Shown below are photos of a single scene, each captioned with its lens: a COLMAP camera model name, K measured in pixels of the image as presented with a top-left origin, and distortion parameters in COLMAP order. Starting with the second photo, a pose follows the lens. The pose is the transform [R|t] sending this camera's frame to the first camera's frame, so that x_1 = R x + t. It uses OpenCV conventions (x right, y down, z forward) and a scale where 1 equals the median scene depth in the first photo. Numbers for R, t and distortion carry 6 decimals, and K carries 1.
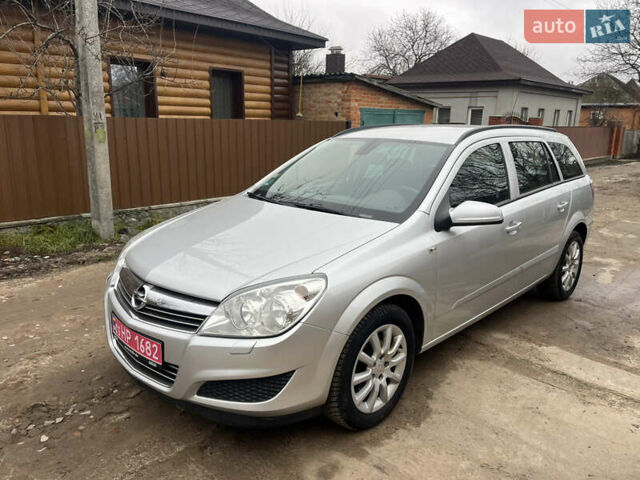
lens RADIAL K [[486.7, 0, 324.7], [0, 486.7, 231.3], [0, 0, 1]] dist [0.073784, -0.098850]
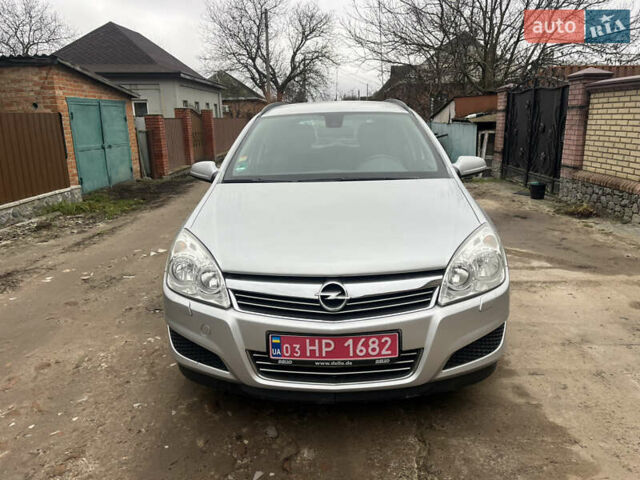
lens RADIAL K [[480.2, 0, 328.4], [0, 480.2, 240.5], [0, 0, 1]] dist [0.084465, -0.108348]
pose [[0.736033, -0.199050, 0.647020, -0.207891], [0.181948, 0.978792, 0.094138, -0.008755], [-0.652036, 0.048436, 0.756640, 0.089366]]
